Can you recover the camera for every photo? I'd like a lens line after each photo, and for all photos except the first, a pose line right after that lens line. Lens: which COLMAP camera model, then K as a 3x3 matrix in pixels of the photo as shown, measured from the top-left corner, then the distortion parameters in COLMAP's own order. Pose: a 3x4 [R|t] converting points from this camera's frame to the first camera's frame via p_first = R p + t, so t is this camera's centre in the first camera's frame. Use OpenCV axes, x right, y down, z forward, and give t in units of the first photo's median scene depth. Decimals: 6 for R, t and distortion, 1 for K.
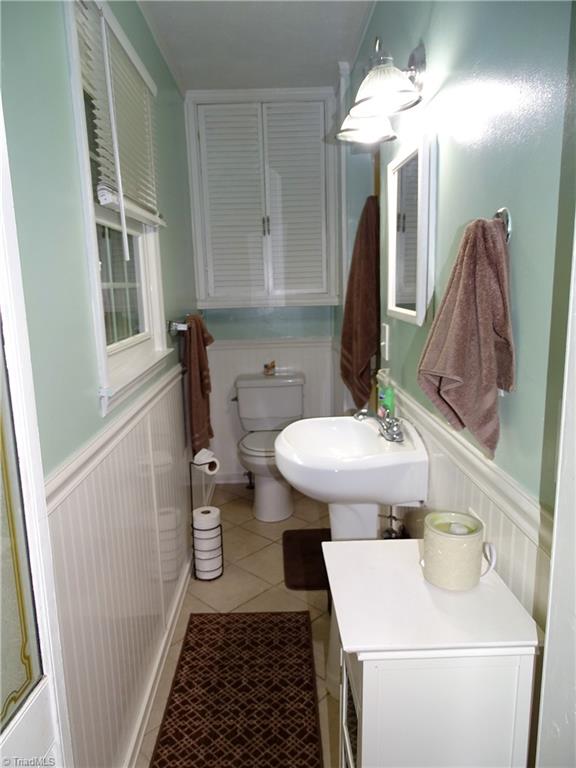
lens RADIAL K [[550.3, 0, 286.3], [0, 550.3, 384.6], [0, 0, 1]] dist [0.001278, 0.004797]
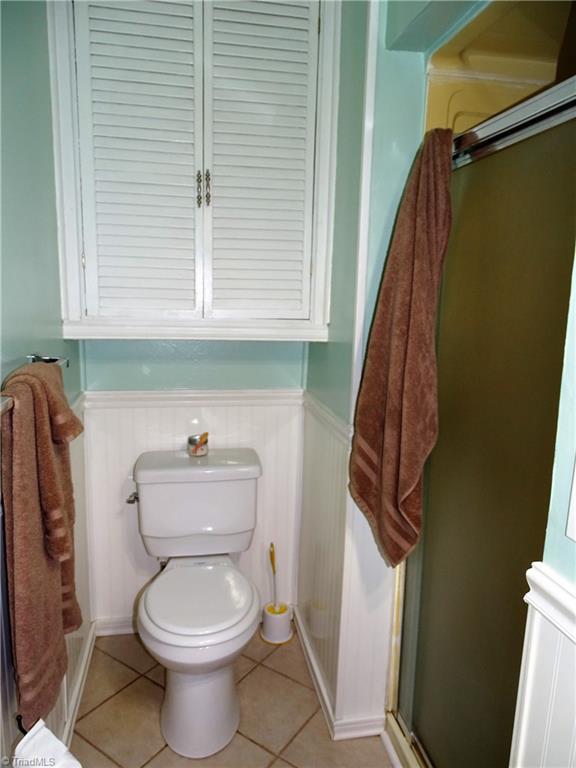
lens RADIAL K [[550.3, 0, 288.8], [0, 550.3, 384.9], [0, 0, 1]] dist [0.001278, 0.004797]
pose [[0.984499, 0.026430, 0.173389, -0.041627], [-0.023843, 0.999571, -0.016988, -0.090870], [-0.173763, 0.012590, 0.984707, 0.458636]]
